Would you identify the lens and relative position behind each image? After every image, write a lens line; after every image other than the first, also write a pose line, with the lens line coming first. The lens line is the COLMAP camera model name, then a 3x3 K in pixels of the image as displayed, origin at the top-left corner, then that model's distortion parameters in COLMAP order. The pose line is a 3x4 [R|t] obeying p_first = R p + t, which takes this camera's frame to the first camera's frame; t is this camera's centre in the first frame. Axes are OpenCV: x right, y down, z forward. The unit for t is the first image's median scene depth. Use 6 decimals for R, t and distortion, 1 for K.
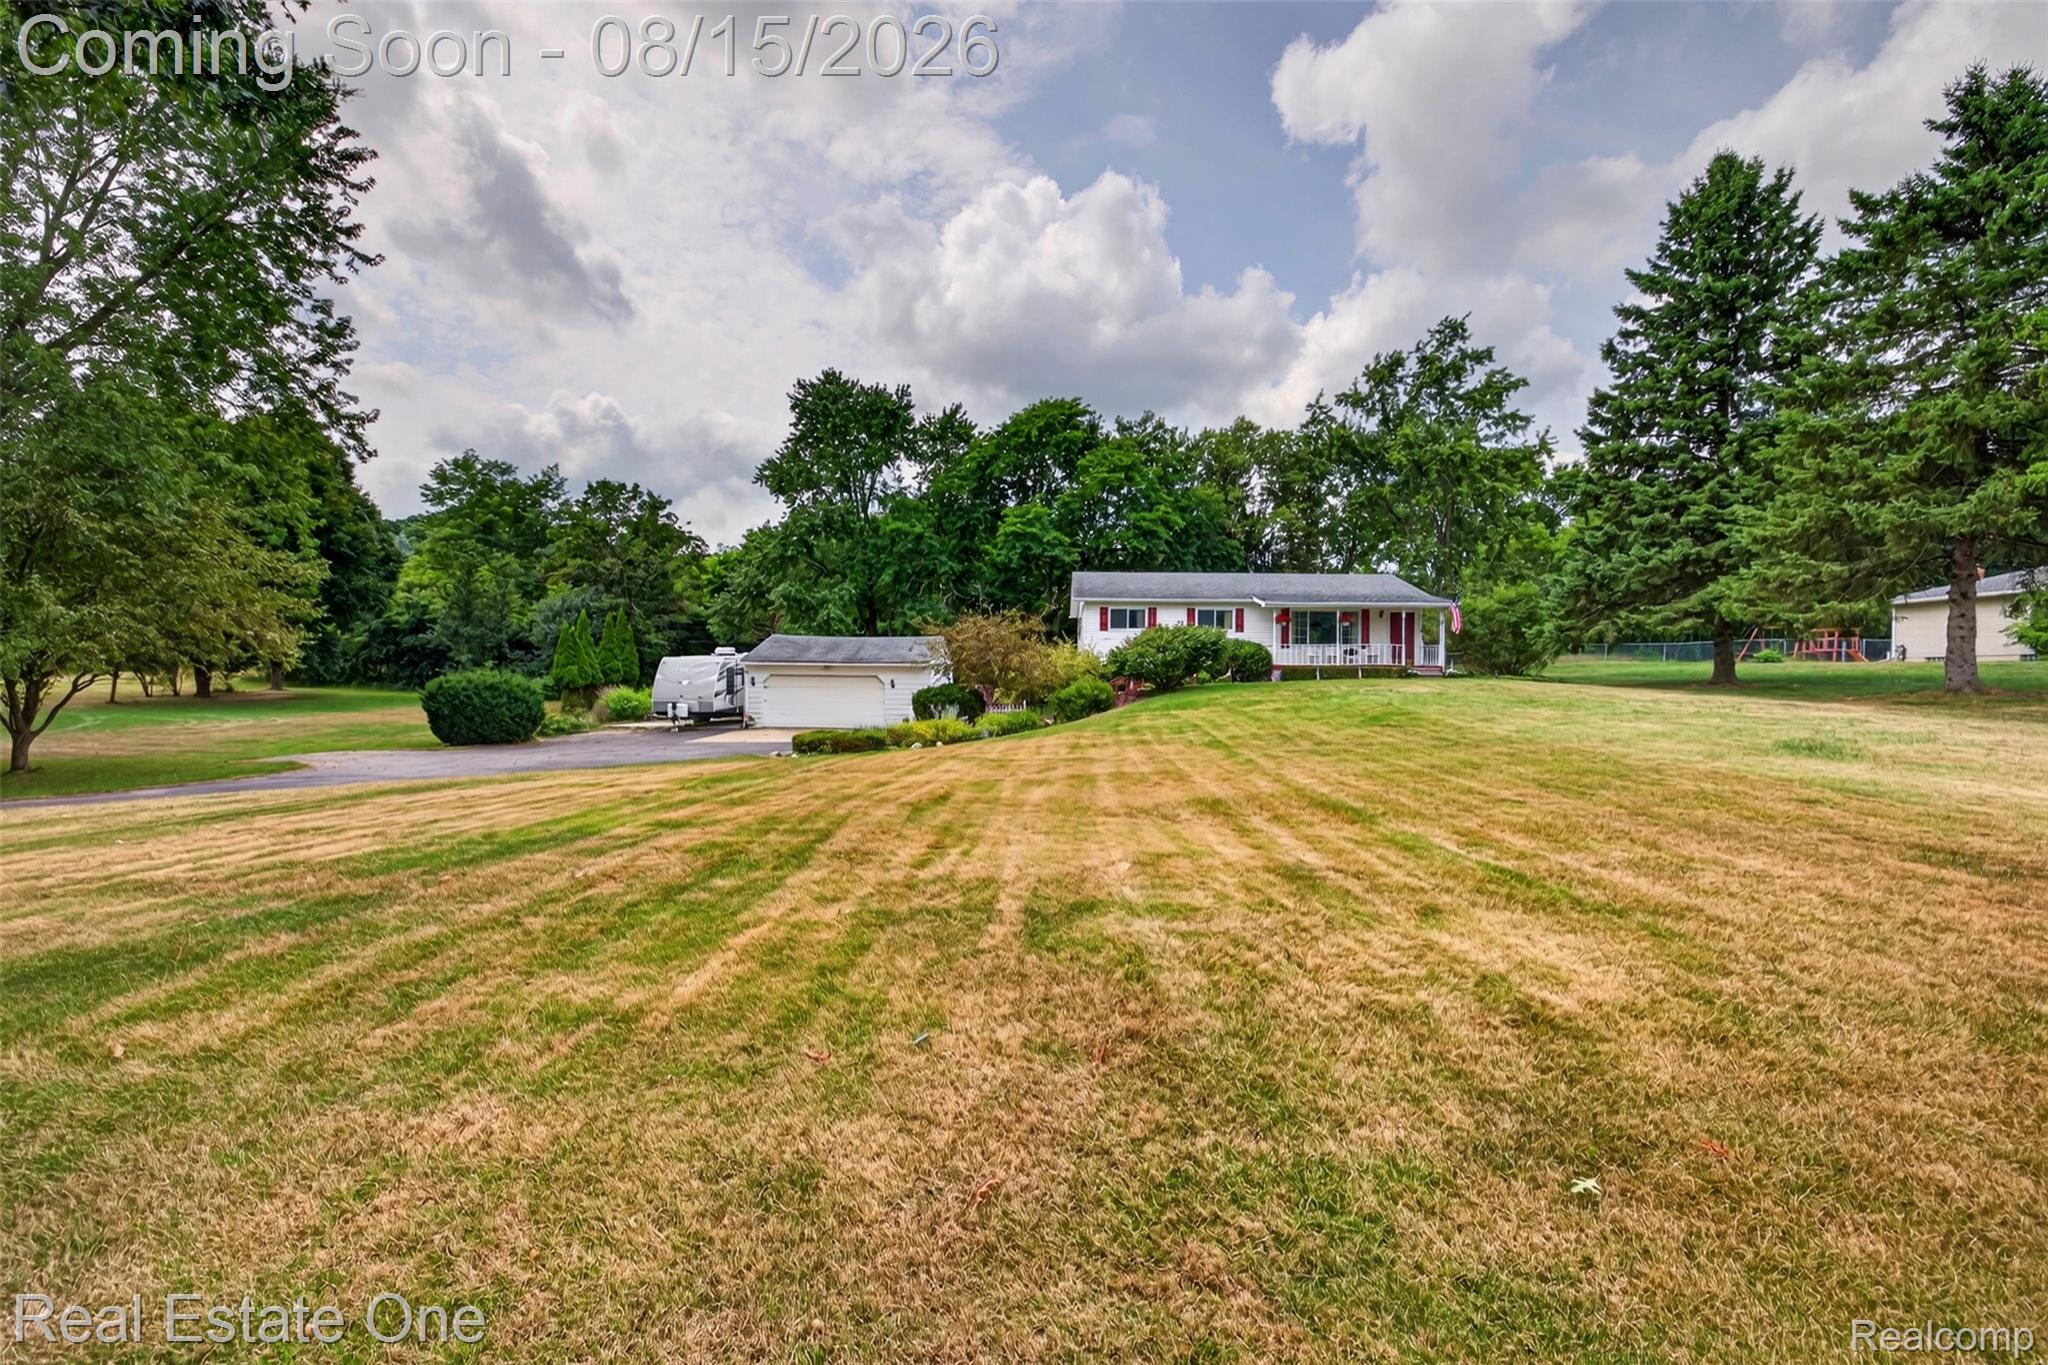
lens RADIAL K [[865.7, 0, 1024.0], [0, 865.7, 682.5], [0, 0, 1]] dist [0.000372, 0.000032]
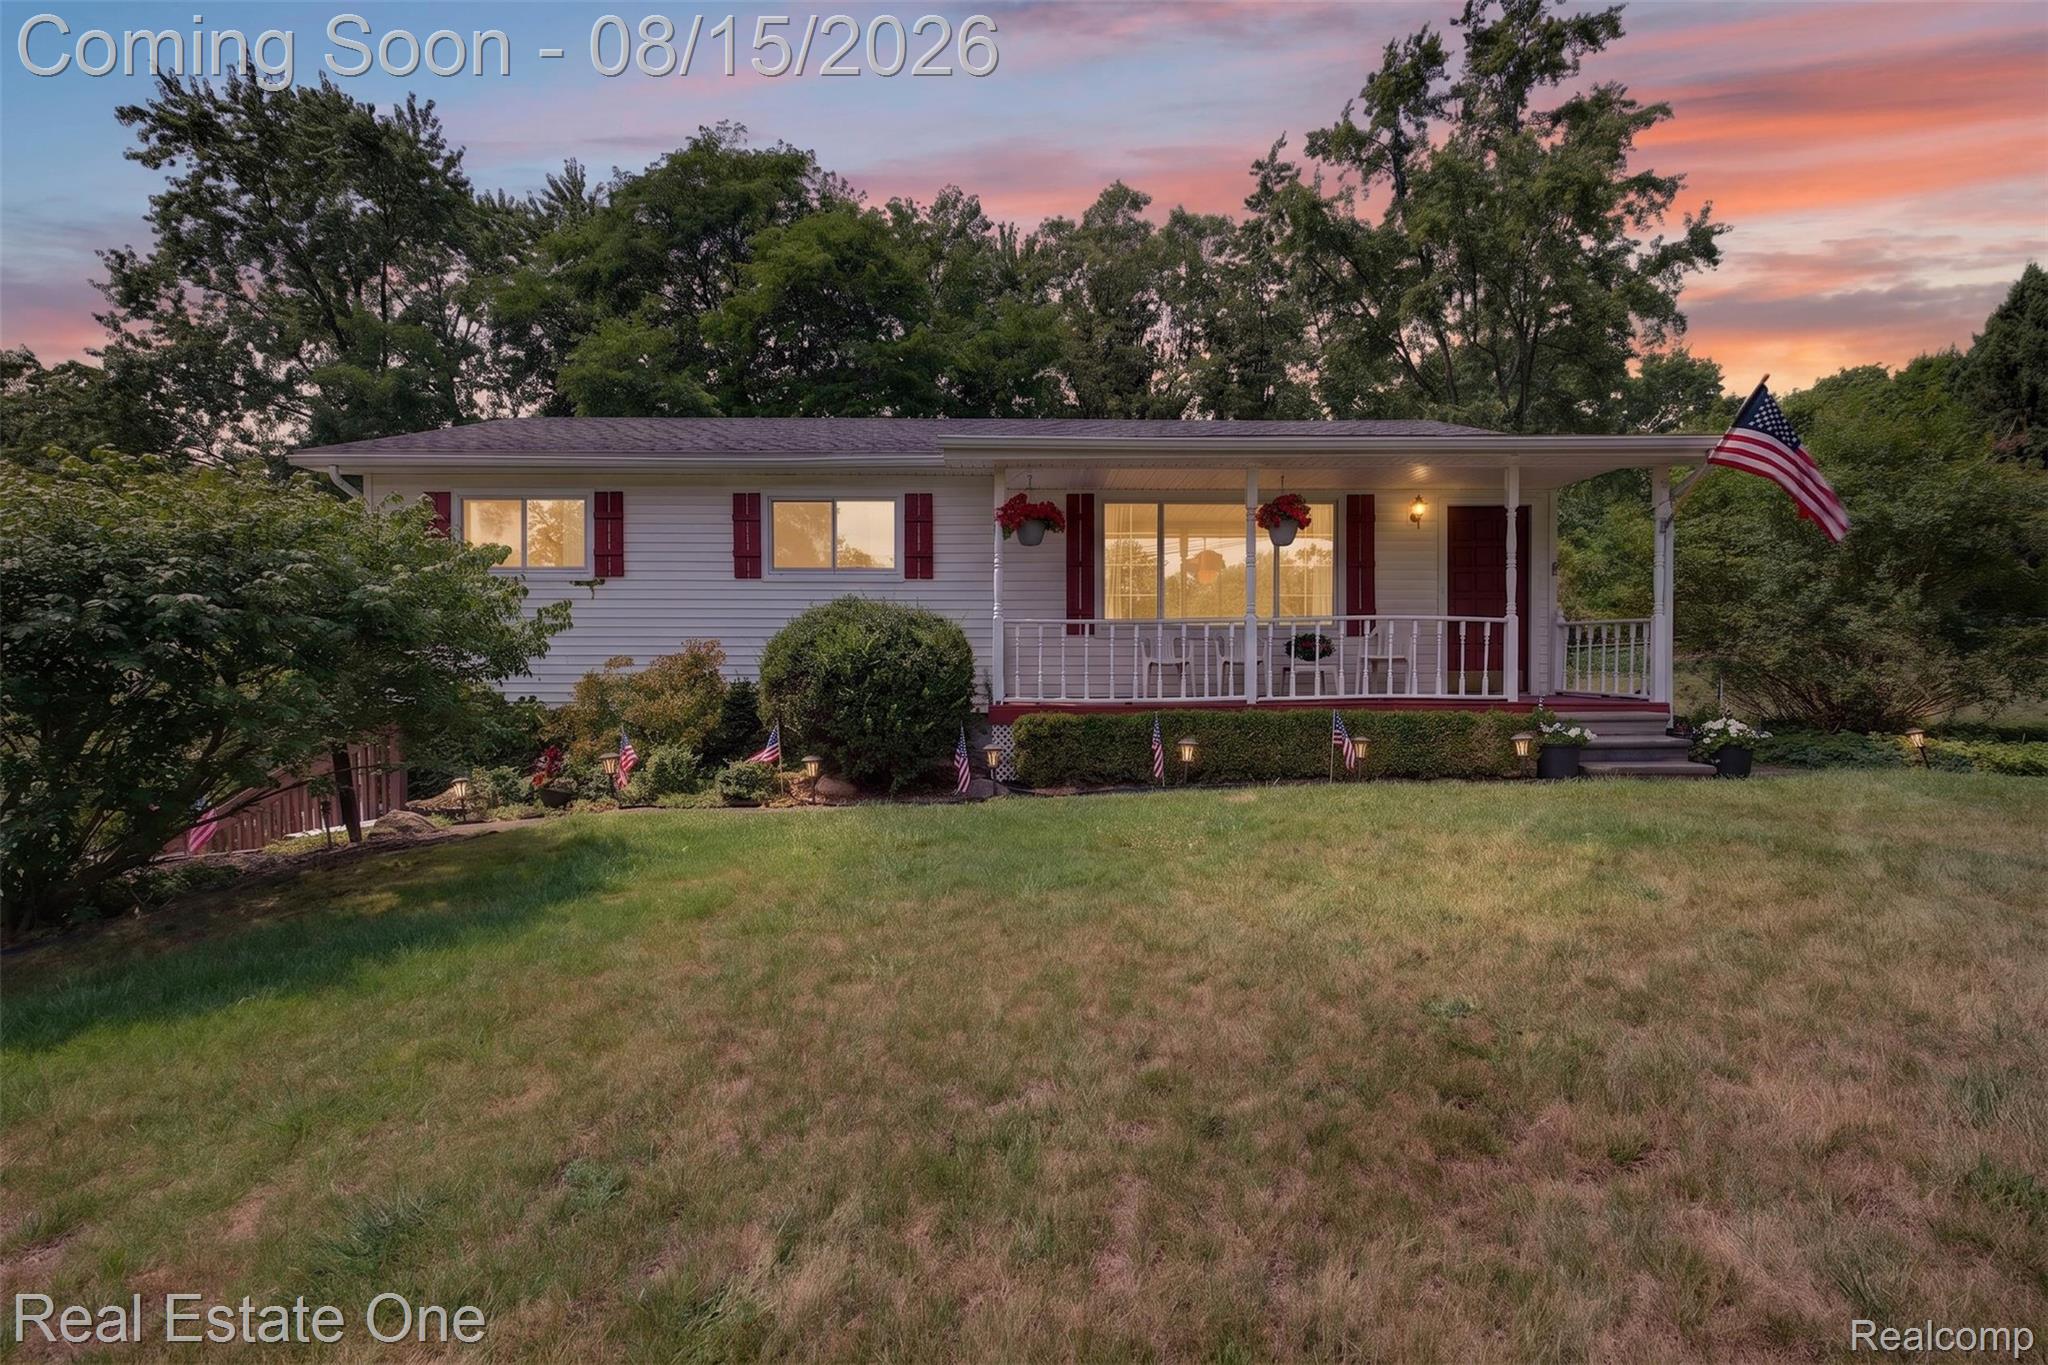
lens RADIAL K [[865.7, 0, 1024.0], [0, 865.7, 682.5], [0, 0, 1]] dist [0.000372, 0.000032]
pose [[0.999734, -0.019642, -0.012122, 0.189254], [0.019952, 0.999461, 0.026073, -0.021313], [0.011603, -0.026308, 0.999587, 0.467238]]
